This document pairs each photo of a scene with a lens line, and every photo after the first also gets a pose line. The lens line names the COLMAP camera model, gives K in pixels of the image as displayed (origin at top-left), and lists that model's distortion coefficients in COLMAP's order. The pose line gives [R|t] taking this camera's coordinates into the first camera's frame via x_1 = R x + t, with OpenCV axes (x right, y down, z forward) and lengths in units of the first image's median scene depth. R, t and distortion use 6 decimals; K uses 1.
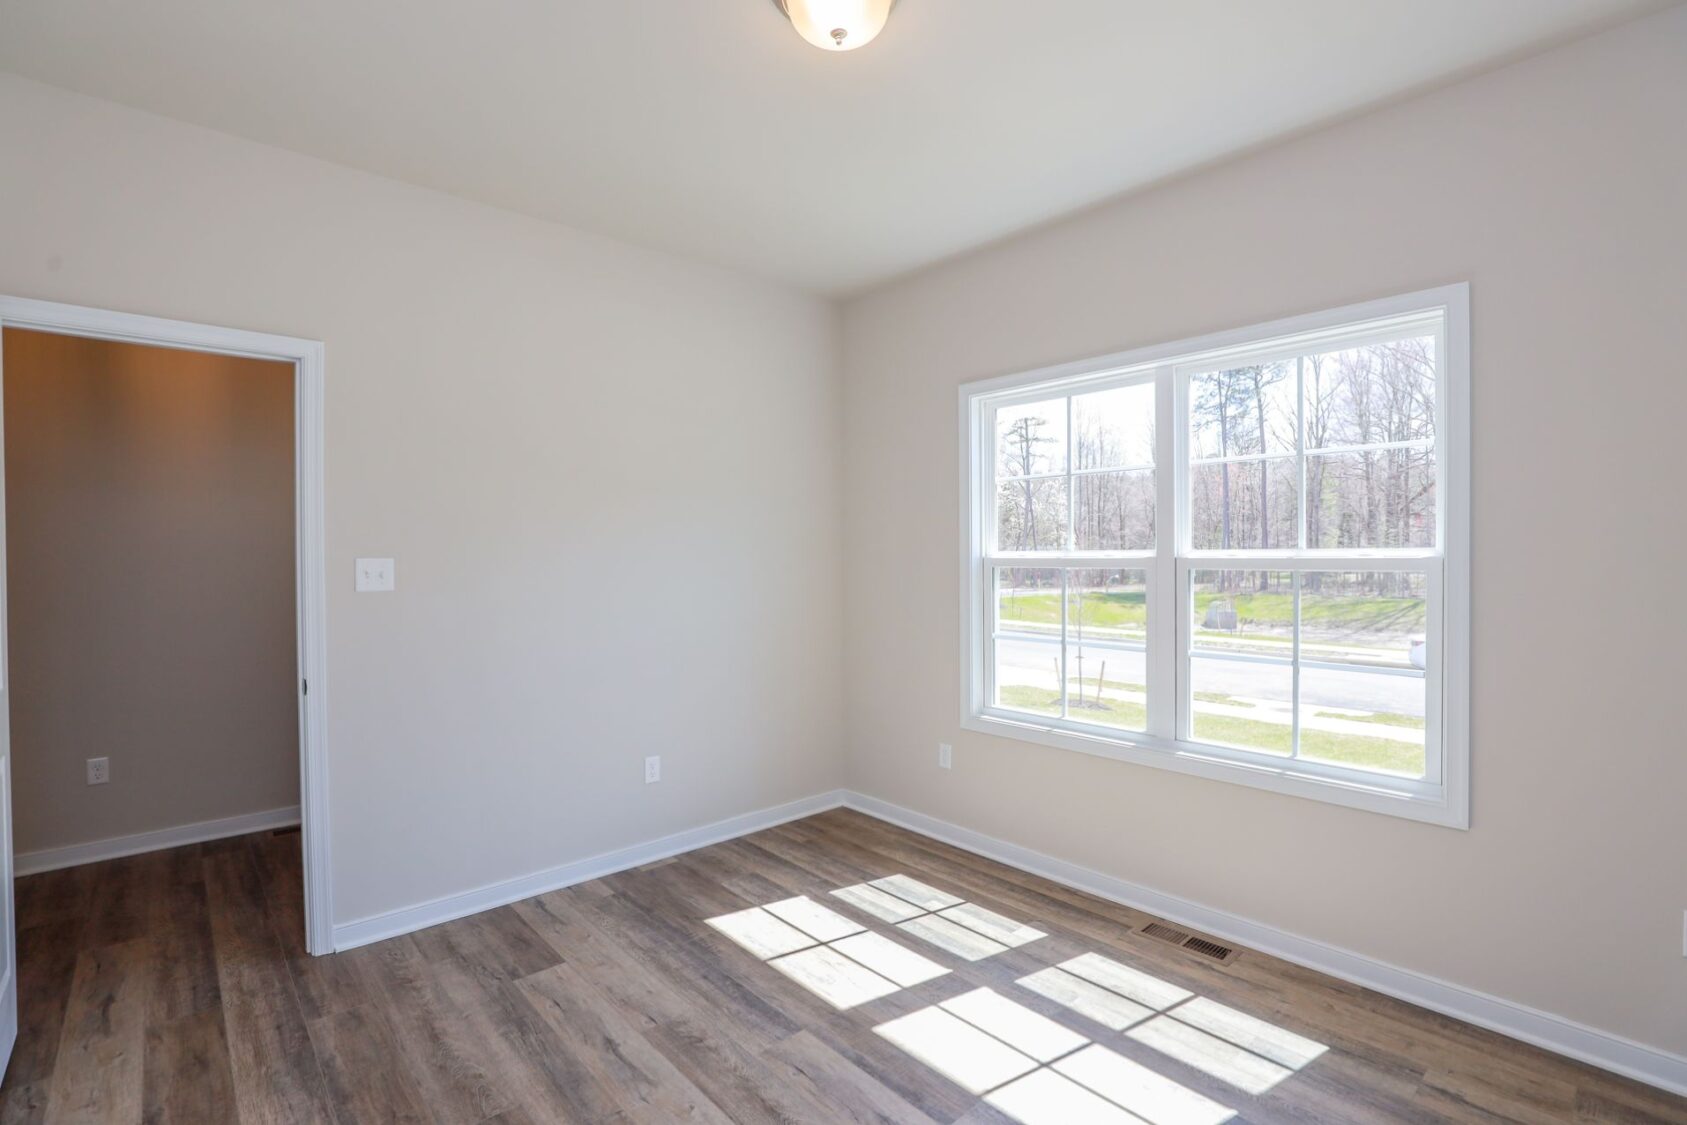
lens RADIAL K [[772.4, 0, 848.5], [0, 772.4, 565.2], [0, 0, 1]] dist [-0.019416, 0.000531]
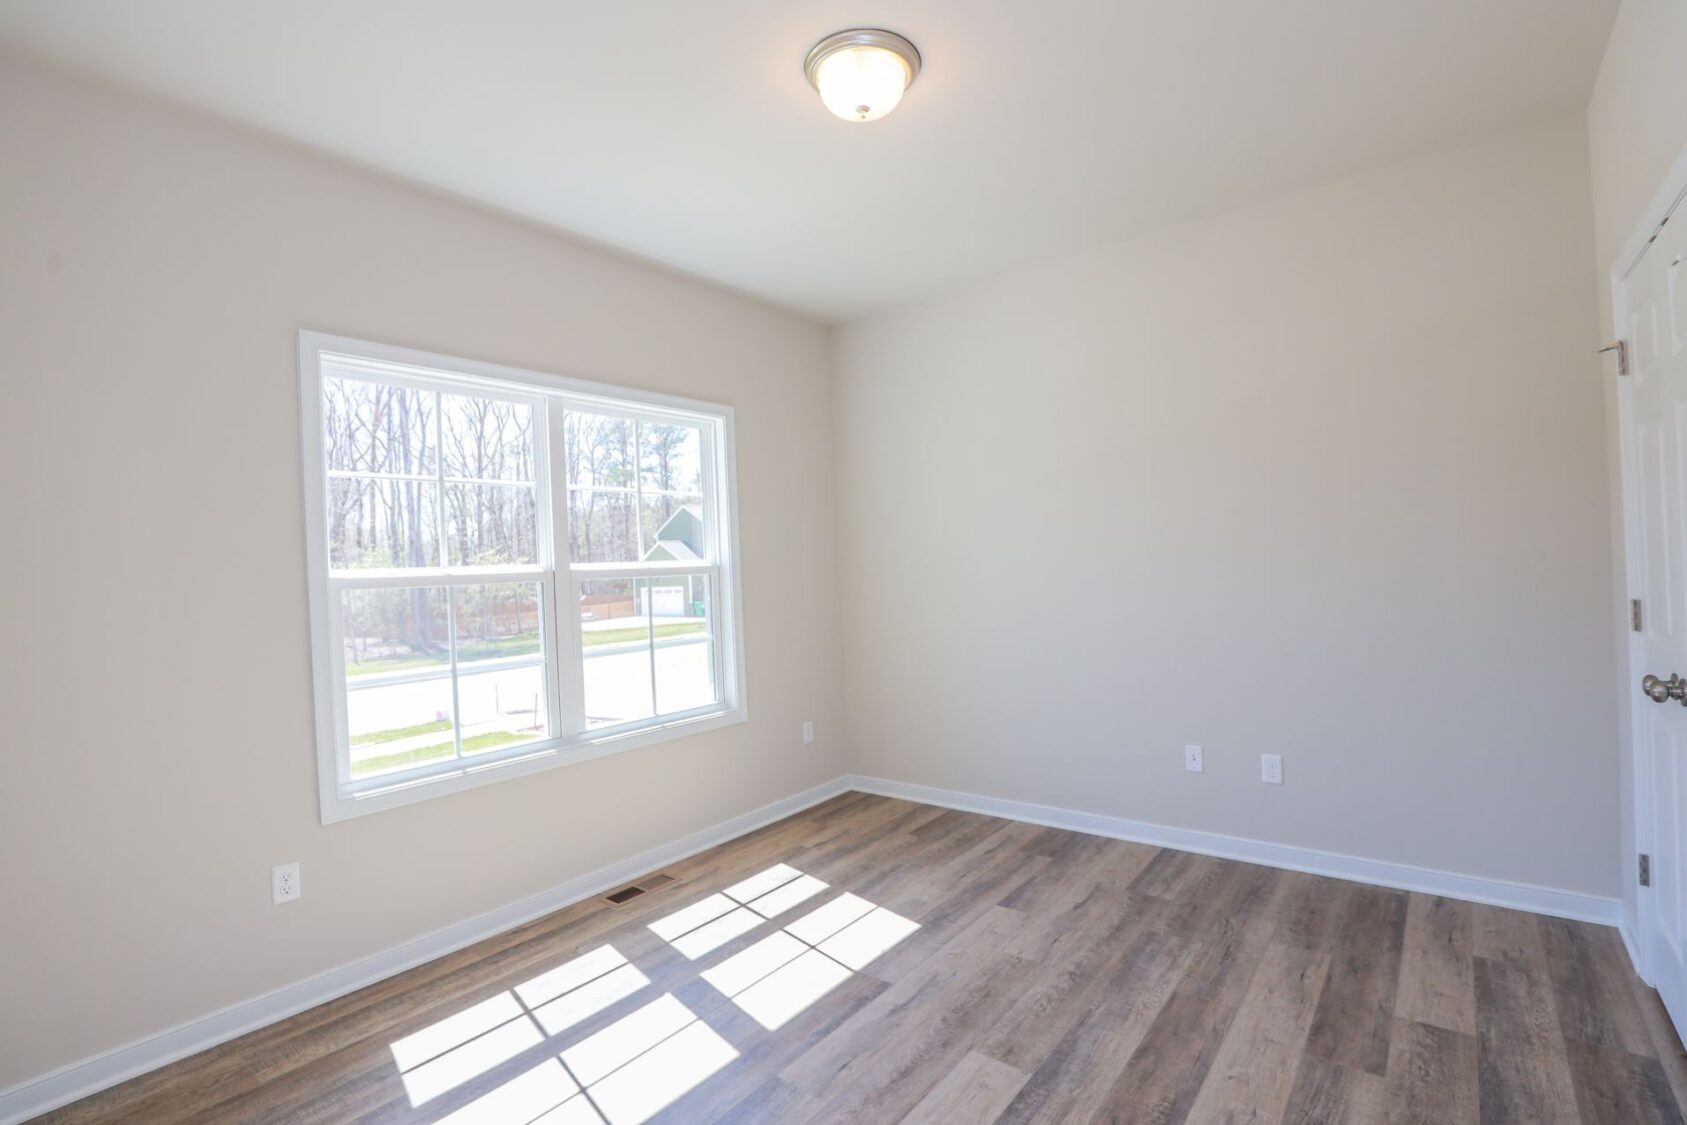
lens RADIAL K [[772.4, 0, 848.4], [0, 772.4, 560.0], [0, 0, 1]] dist [-0.019416, 0.000531]
pose [[-0.146064, 0.009548, 0.989229, -0.751443], [0.048716, 0.998810, -0.002447, -0.002136], [-0.988075, 0.047834, -0.146355, 0.780950]]
